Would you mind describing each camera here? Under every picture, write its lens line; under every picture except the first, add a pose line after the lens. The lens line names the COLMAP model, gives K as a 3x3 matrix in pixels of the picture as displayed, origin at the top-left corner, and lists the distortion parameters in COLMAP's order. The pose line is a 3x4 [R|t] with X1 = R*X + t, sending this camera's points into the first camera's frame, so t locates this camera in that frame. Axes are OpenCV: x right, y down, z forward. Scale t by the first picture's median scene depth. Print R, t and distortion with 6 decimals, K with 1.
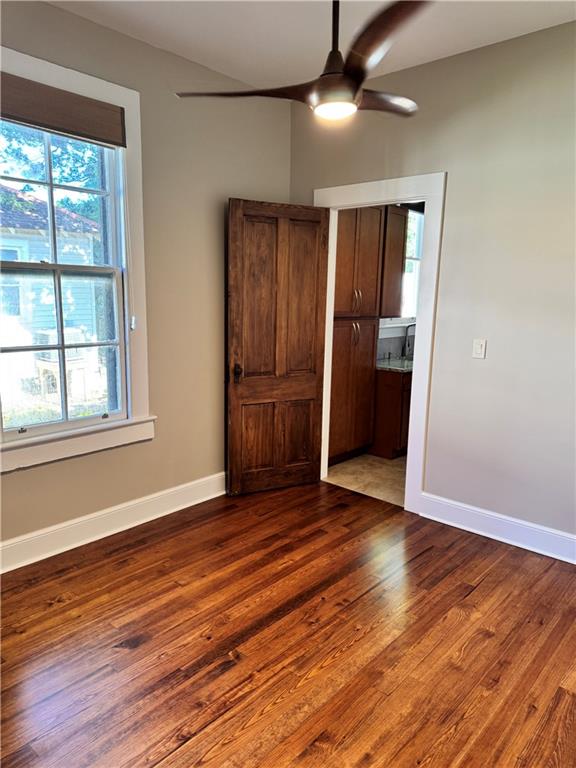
lens RADIAL K [[533.9, 0, 288.2], [0, 533.9, 396.3], [0, 0, 1]] dist [0.037258, -0.036833]
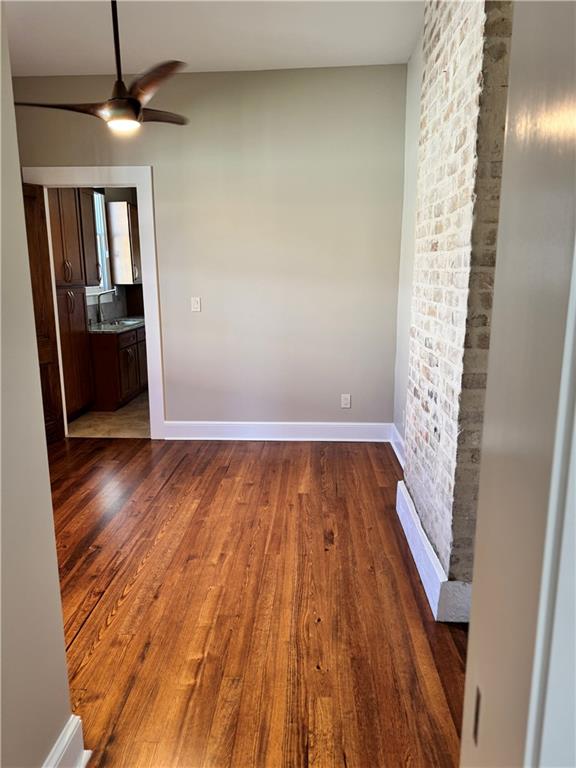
lens RADIAL K [[548.2, 0, 288.8], [0, 548.2, 386.9], [0, 0, 1]] dist [0.080964, -0.095973]
pose [[0.768590, -0.155332, 0.620597, -0.433313], [0.148414, 0.986903, 0.063210, 0.084461], [-0.622288, 0.043523, 0.781578, -0.269648]]
